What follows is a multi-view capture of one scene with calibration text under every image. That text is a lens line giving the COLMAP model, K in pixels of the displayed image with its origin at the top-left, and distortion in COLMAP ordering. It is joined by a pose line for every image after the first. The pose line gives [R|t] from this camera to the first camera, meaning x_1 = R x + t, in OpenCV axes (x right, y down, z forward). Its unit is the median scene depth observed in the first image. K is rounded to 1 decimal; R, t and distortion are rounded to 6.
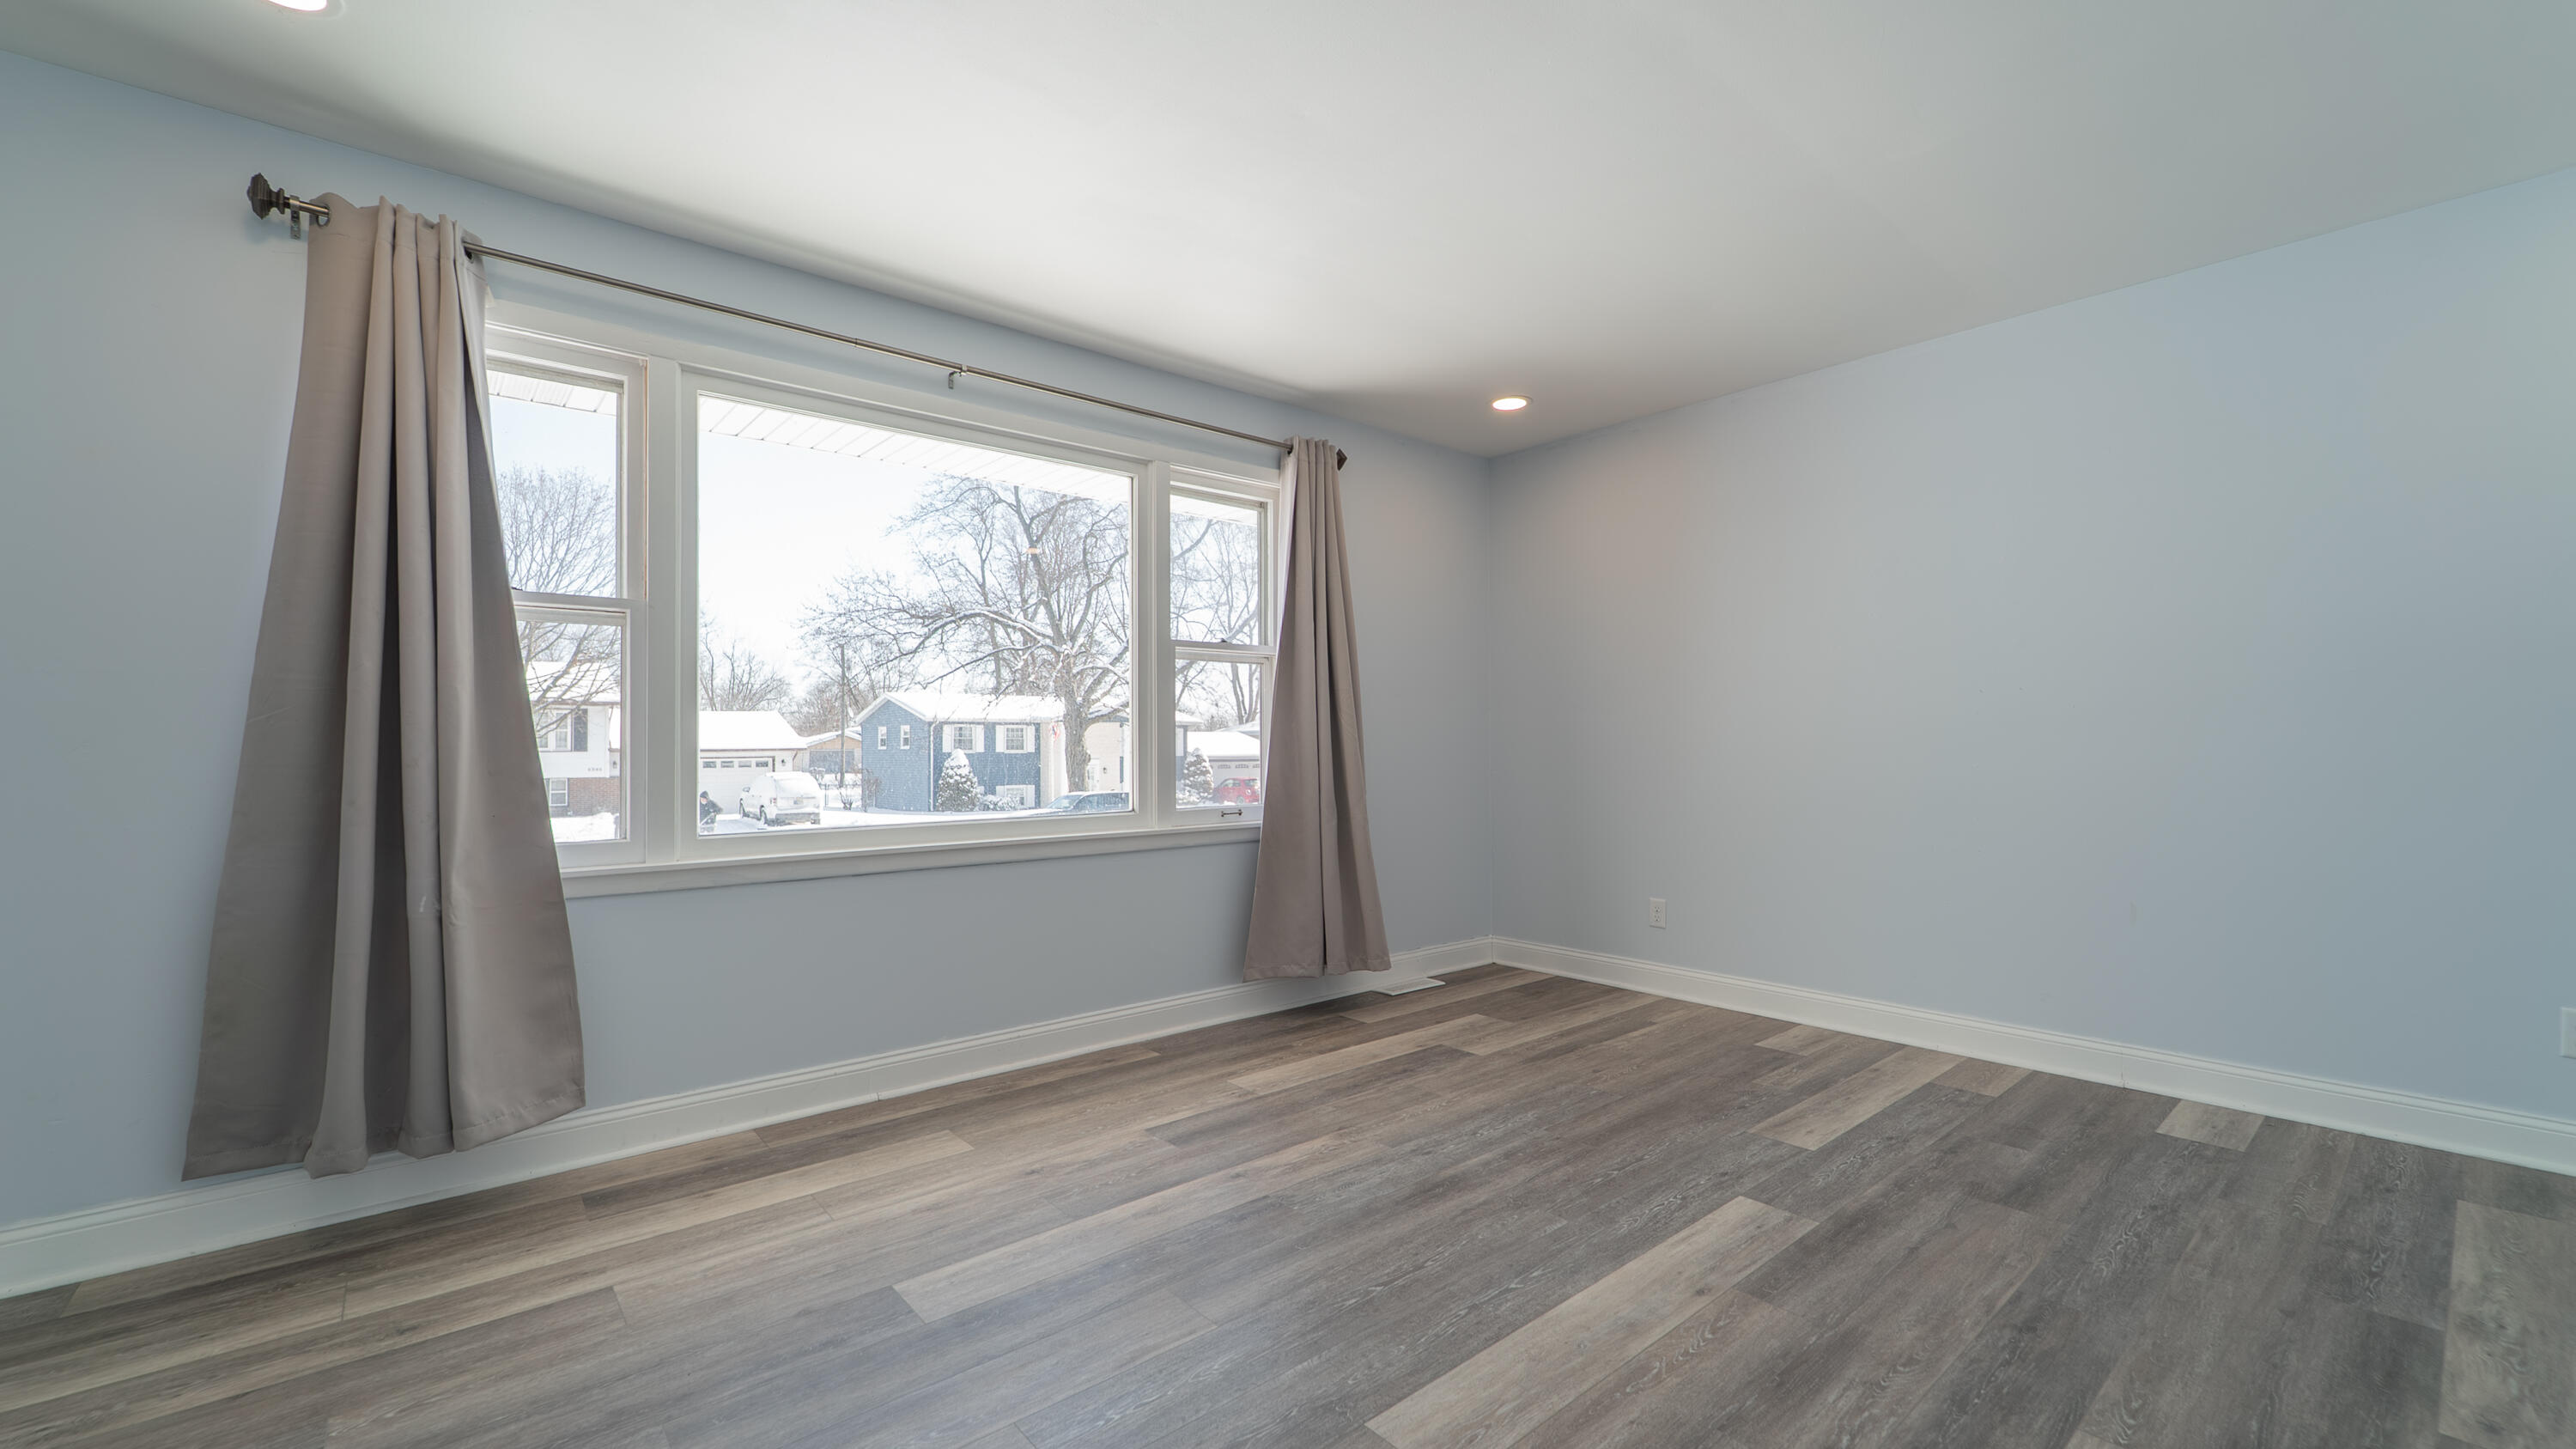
lens RADIAL K [[1024.5, 0, 1295.6], [0, 1024.5, 733.6], [0, 0, 1]] dist [-0.000963, -0.000522]
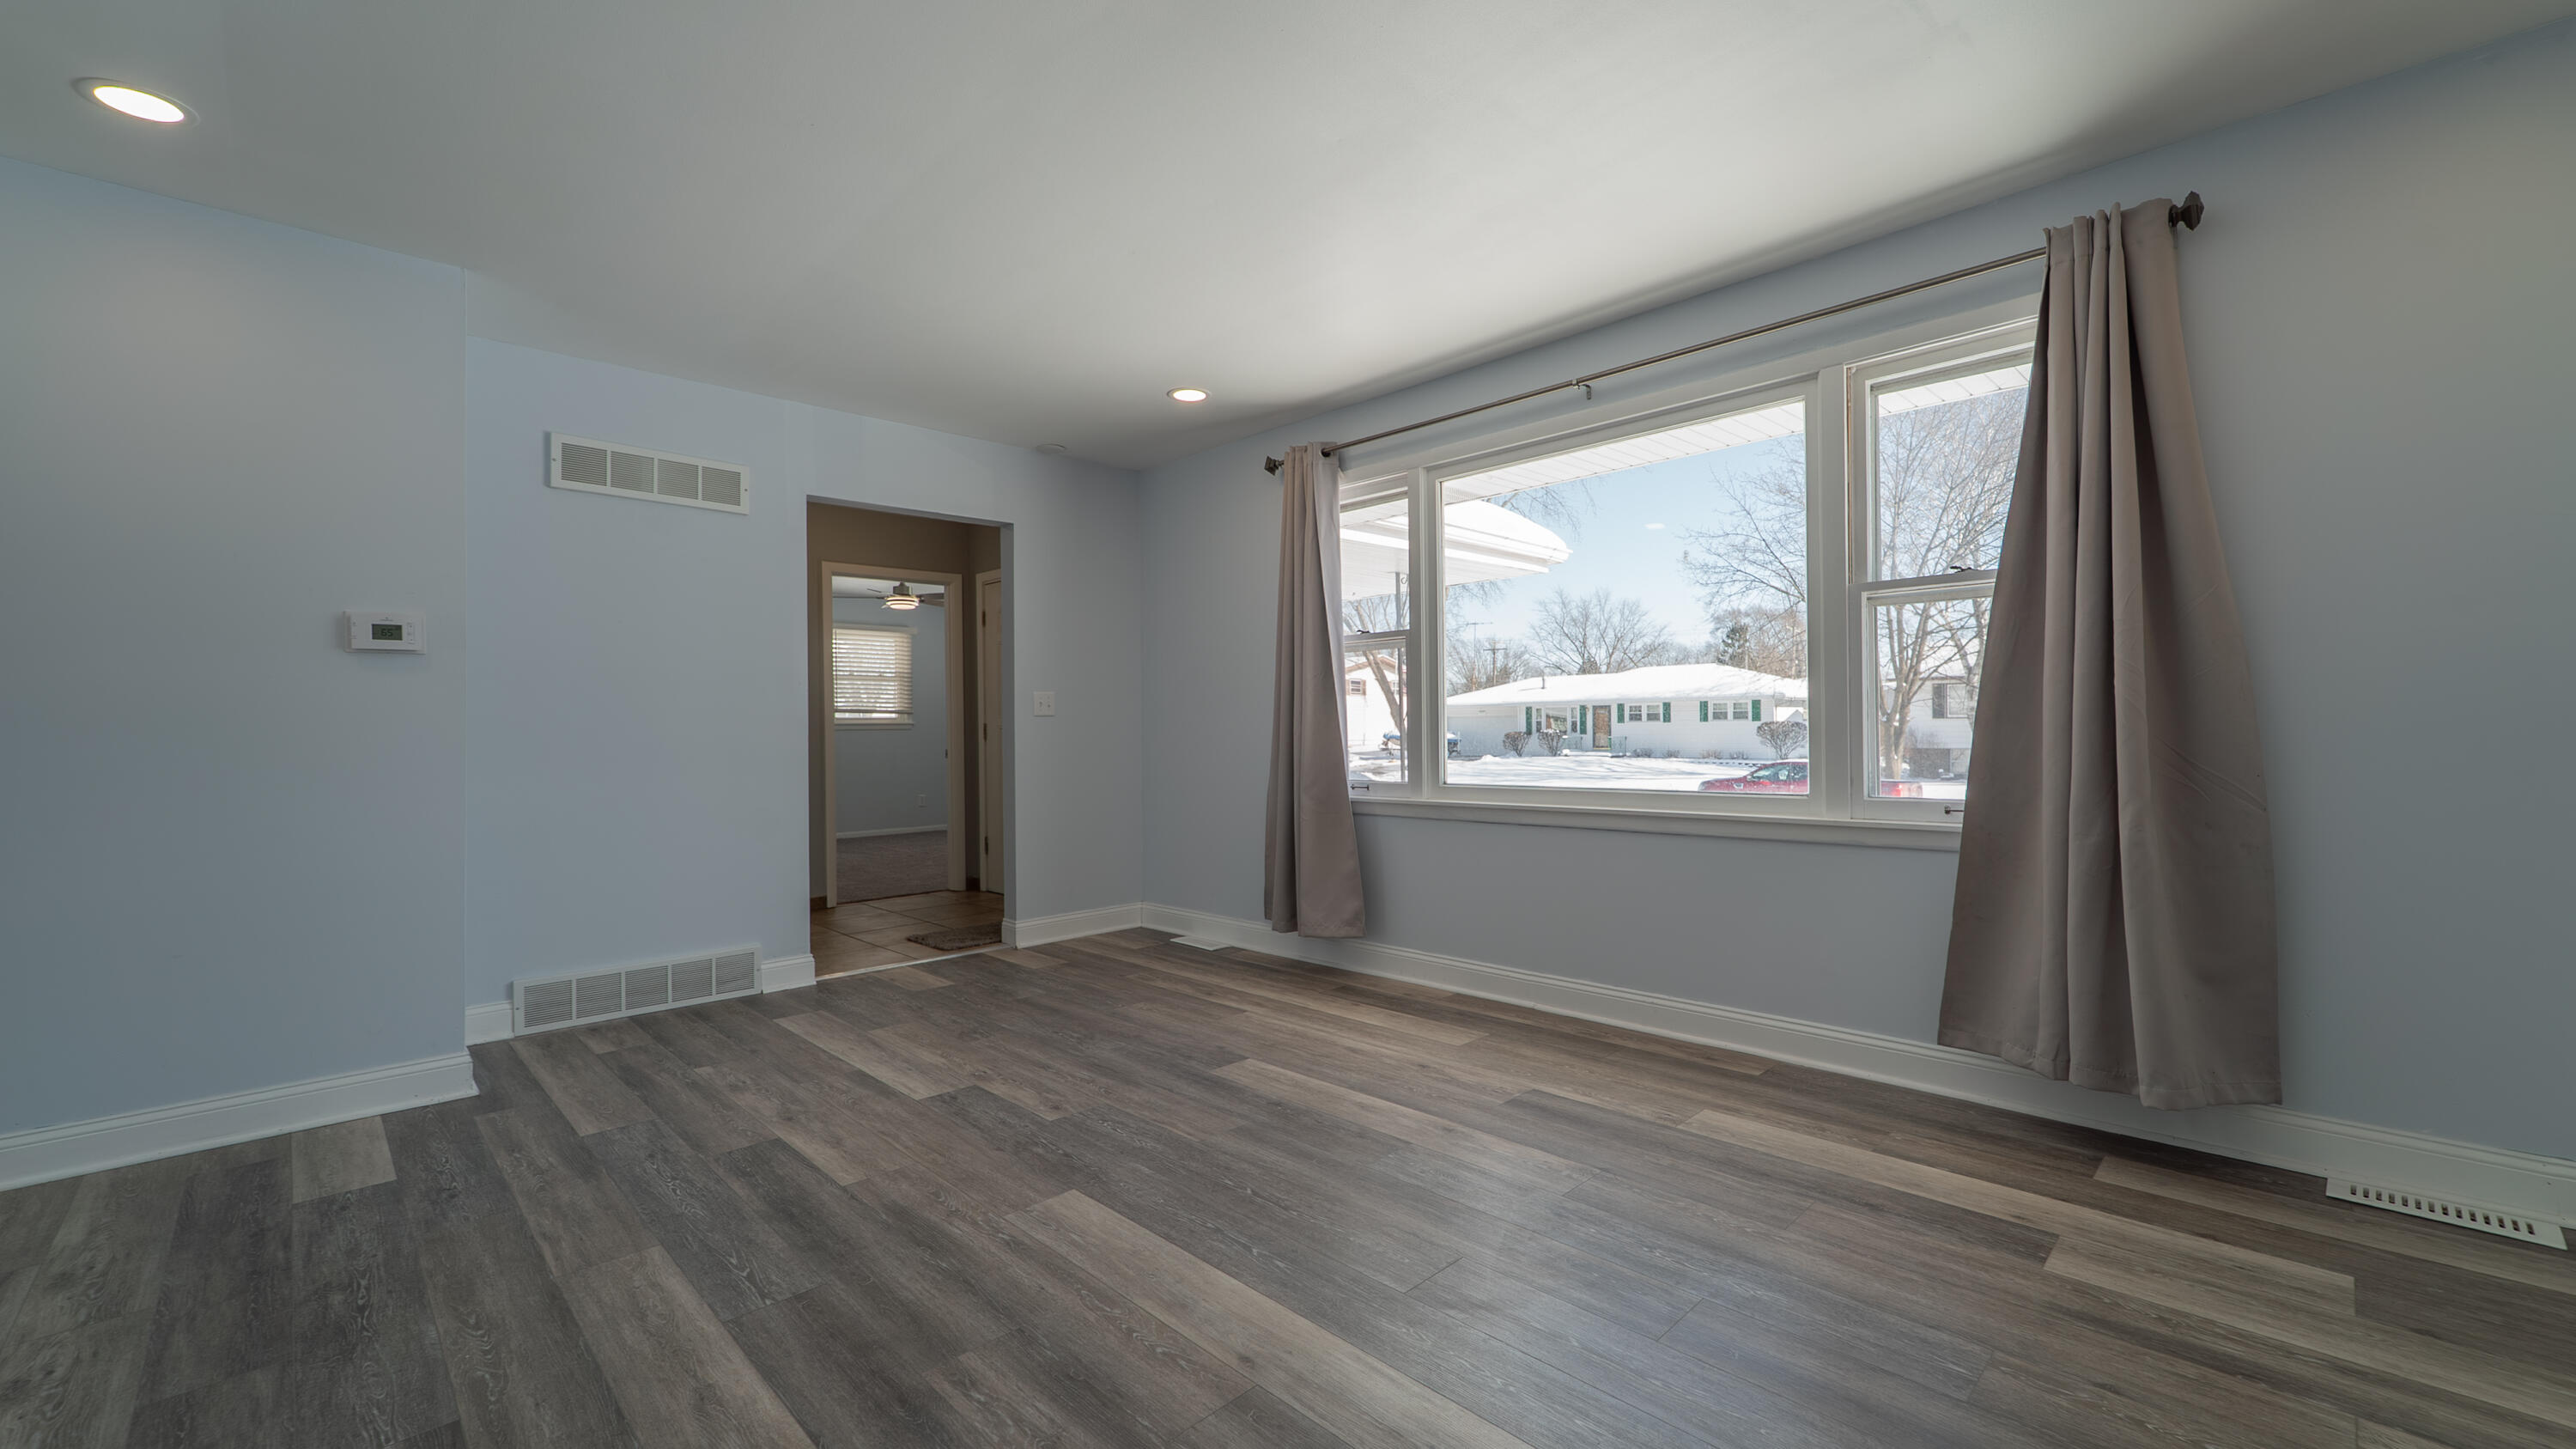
lens RADIAL K [[1024.5, 0, 1295.6], [0, 1024.5, 733.6], [0, 0, 1]] dist [-0.000963, -0.000522]
pose [[0.070669, 0.008708, -0.997462, 0.799937], [0.025325, 0.999624, 0.010521, 0.006282], [0.997178, -0.026004, 0.070422, 0.634108]]
